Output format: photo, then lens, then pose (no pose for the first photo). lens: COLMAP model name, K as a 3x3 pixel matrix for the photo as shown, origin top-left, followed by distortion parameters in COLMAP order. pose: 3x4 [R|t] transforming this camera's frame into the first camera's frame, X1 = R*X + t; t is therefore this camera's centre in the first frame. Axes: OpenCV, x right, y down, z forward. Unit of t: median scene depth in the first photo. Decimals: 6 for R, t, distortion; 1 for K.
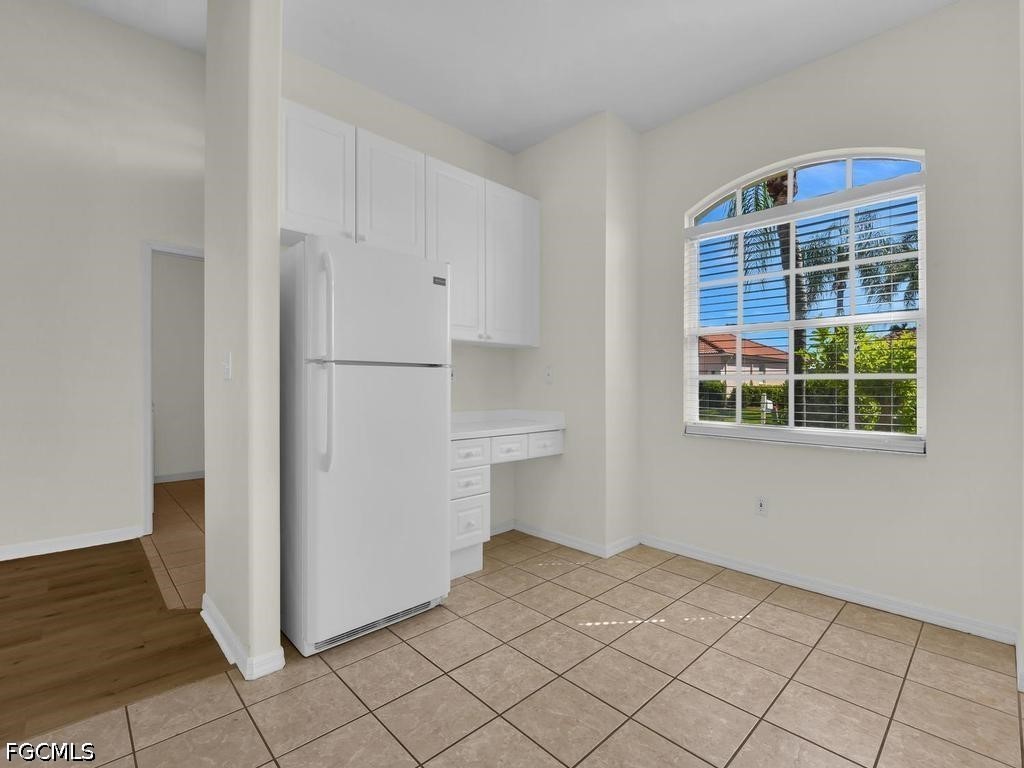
lens RADIAL K [[466.1, 0, 510.0], [0, 466.1, 383.3], [0, 0, 1]] dist [-0.004344, -0.006992]
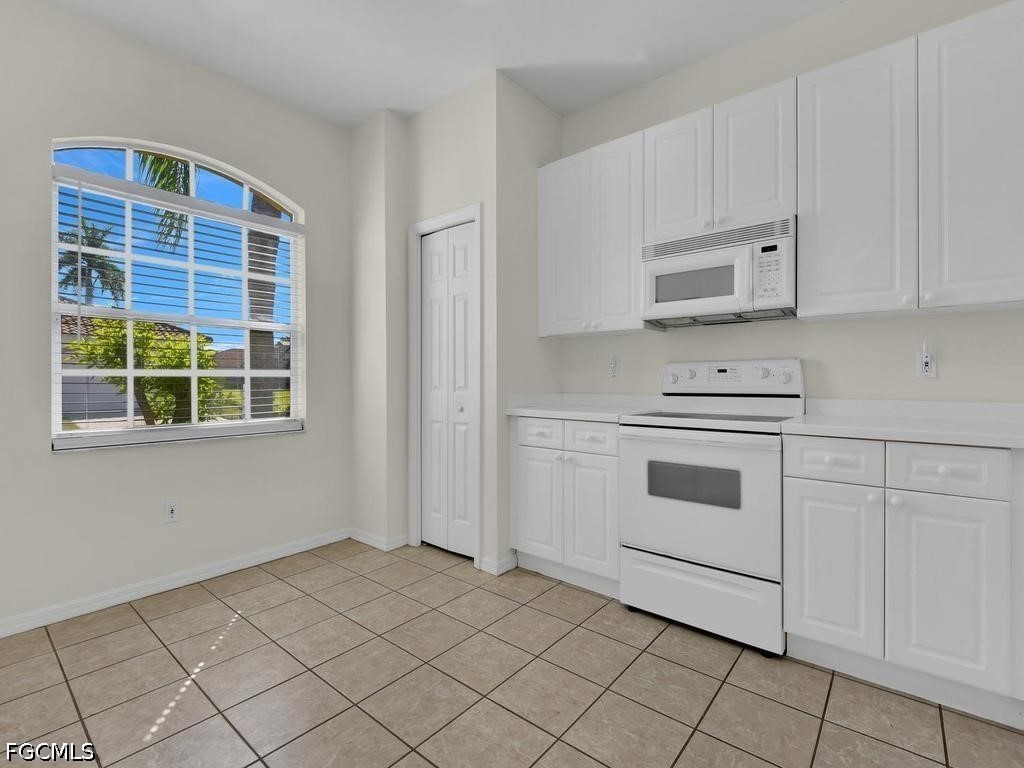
lens RADIAL K [[466.1, 0, 503.9], [0, 466.1, 380.0], [0, 0, 1]] dist [-0.004344, -0.006992]
pose [[-0.110171, -0.000687, 0.993912, -0.536626], [0.001256, 0.999999, 0.000830, 0.001769], [-0.993912, 0.001340, -0.110170, 0.533775]]
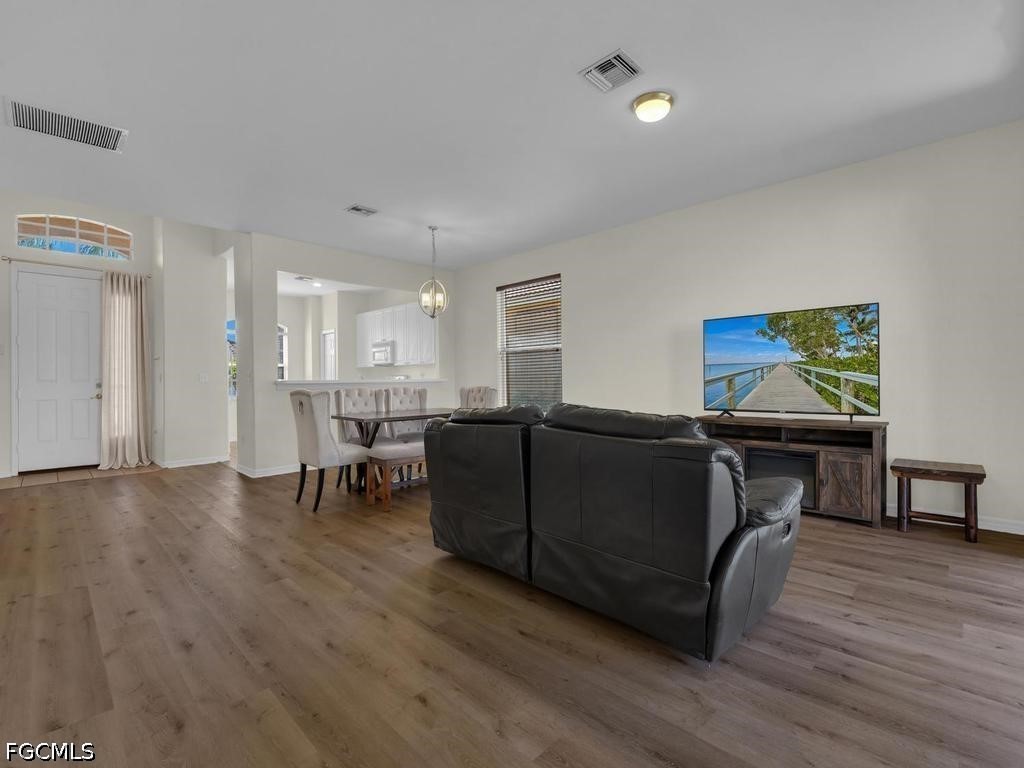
lens RADIAL K [[466.1, 0, 509.0], [0, 466.1, 378.6], [0, 0, 1]] dist [-0.004344, -0.006992]
pose [[-0.031642, 0.002987, 0.999495, -4.169982], [0.011339, 0.999932, -0.002629, 0.003228], [-0.999435, 0.011251, -0.031674, -1.294194]]
